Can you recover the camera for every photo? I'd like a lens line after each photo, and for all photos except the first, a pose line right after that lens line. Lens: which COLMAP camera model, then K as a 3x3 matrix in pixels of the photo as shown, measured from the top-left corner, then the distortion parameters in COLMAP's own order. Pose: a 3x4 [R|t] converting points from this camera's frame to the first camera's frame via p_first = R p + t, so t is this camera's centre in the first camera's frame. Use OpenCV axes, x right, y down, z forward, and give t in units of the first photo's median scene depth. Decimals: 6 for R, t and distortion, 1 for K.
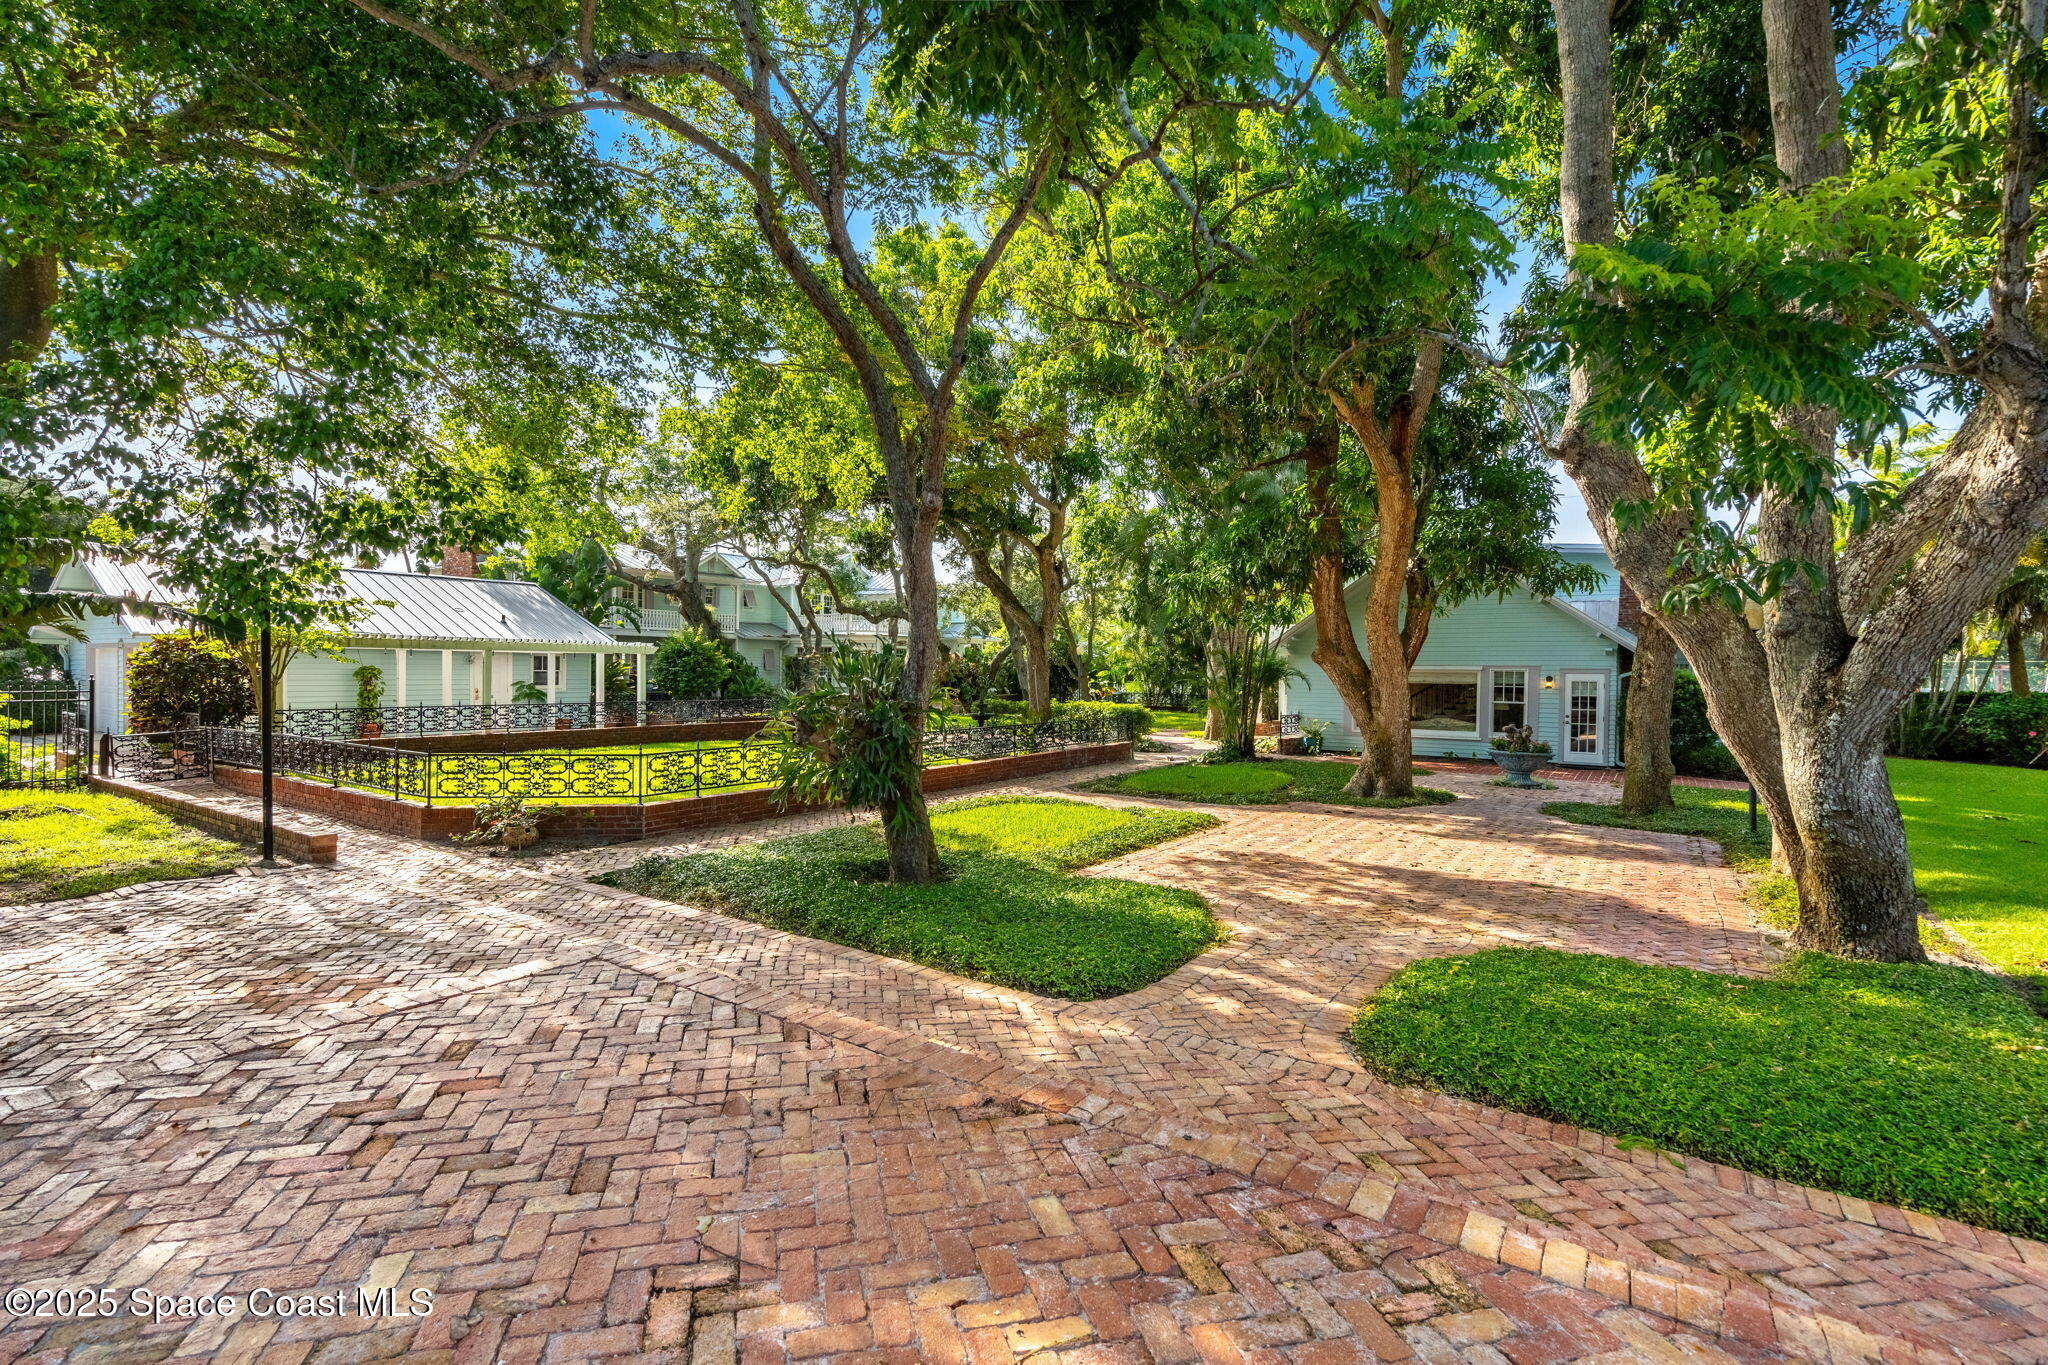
lens RADIAL K [[956.0, 0, 1020.1], [0, 956.0, 658.9], [0, 0, 1]] dist [0.017478, -0.000424]
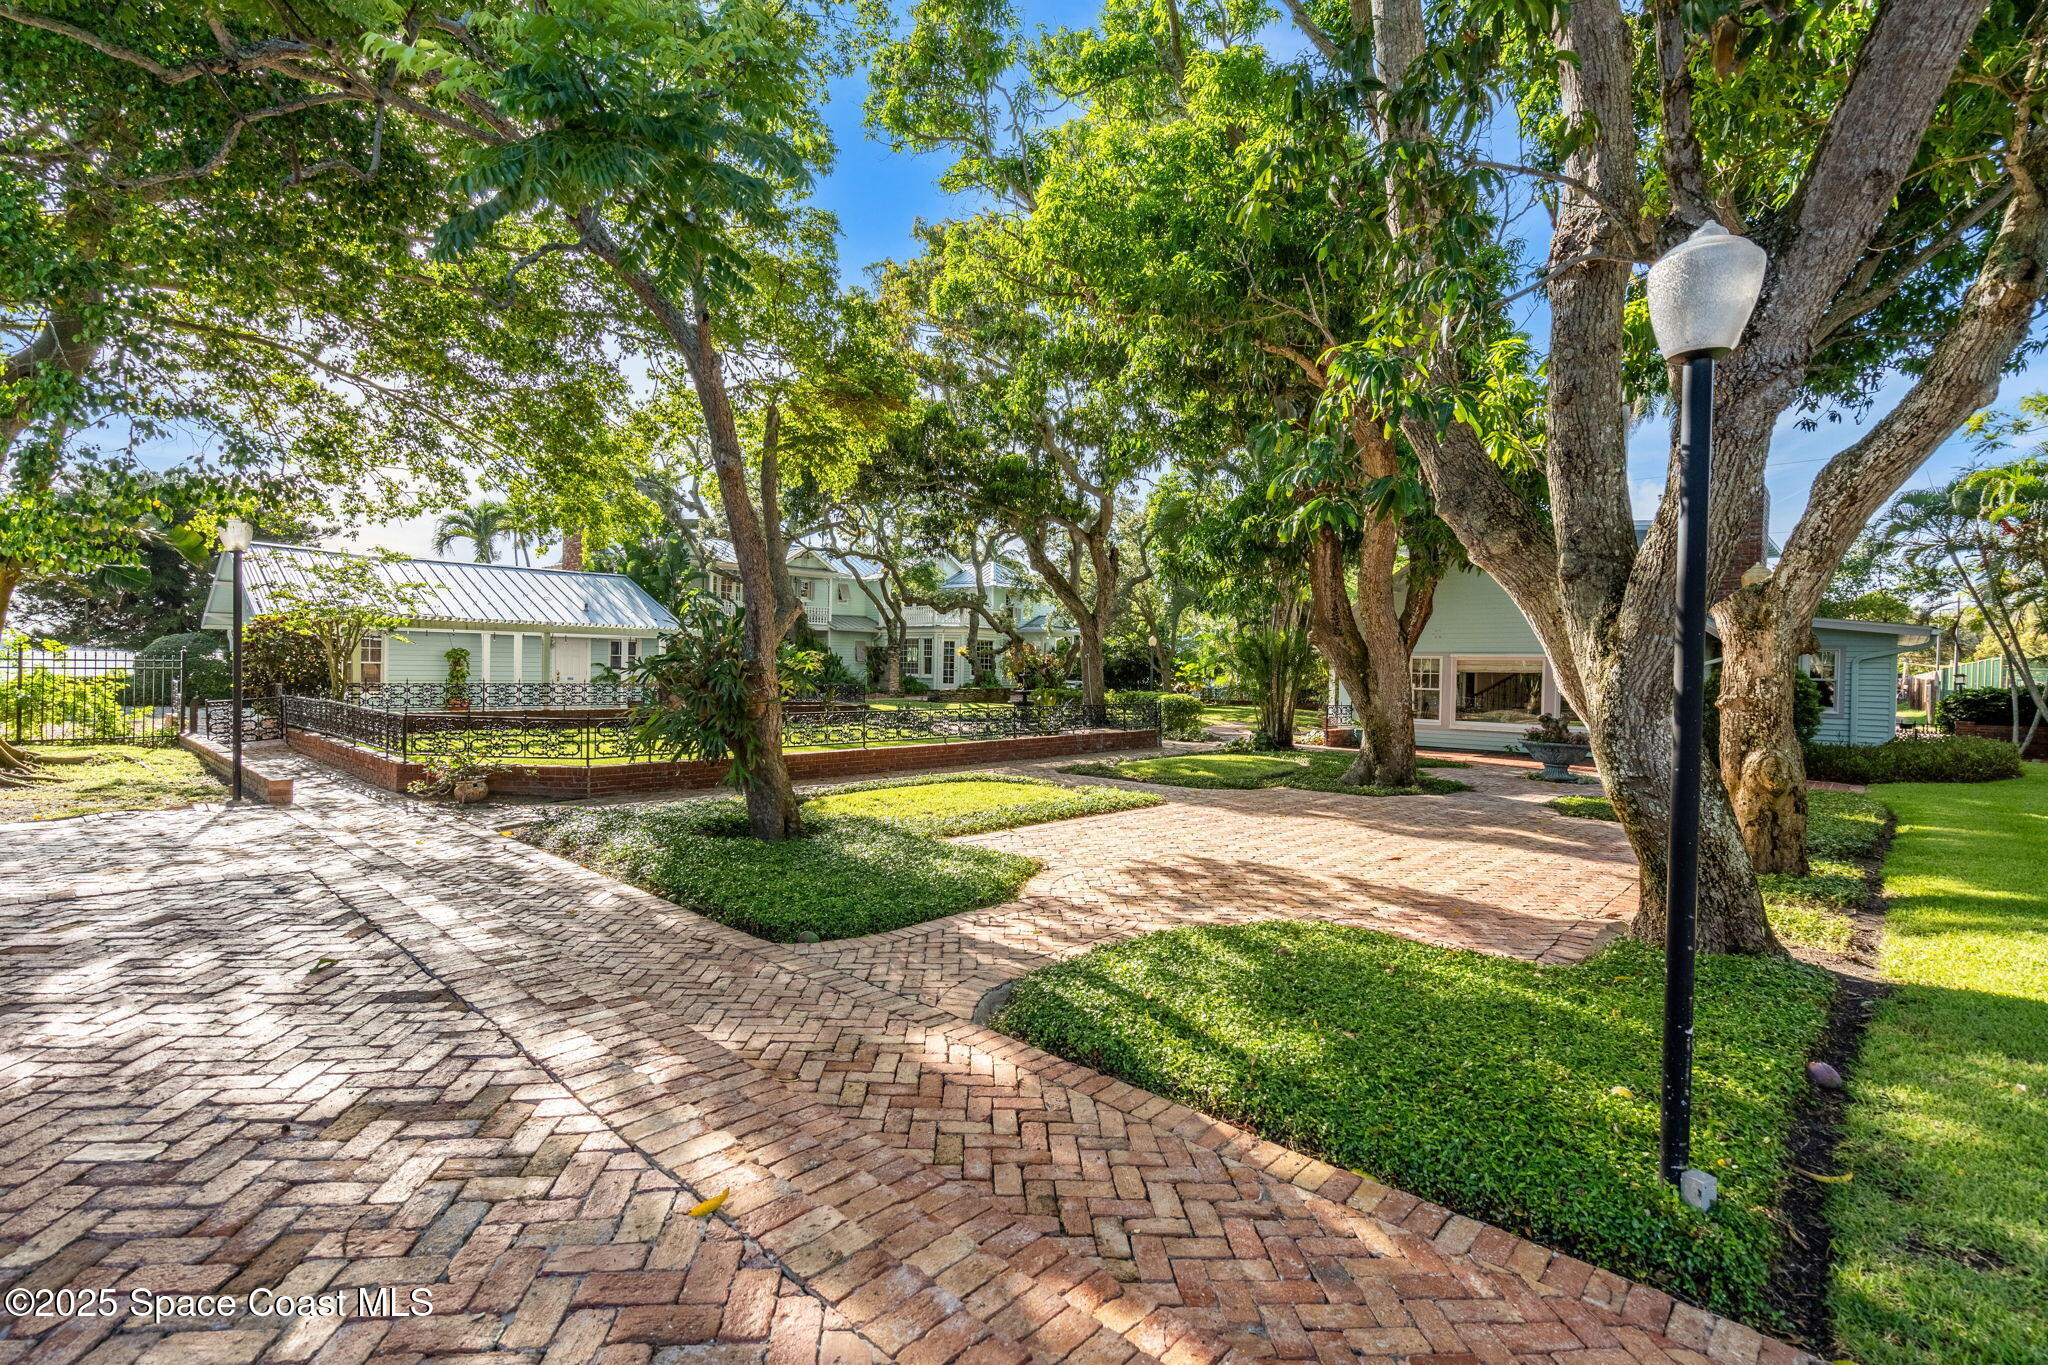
lens RADIAL K [[957.5, 0, 1024.0], [0, 957.5, 682.5], [0, 0, 1]] dist [0.022193, 0.000060]
pose [[0.988369, 0.009024, -0.151807, 0.132940], [-0.005459, 0.999700, 0.023886, 0.016726], [0.151977, -0.022779, 0.988121, 0.009966]]
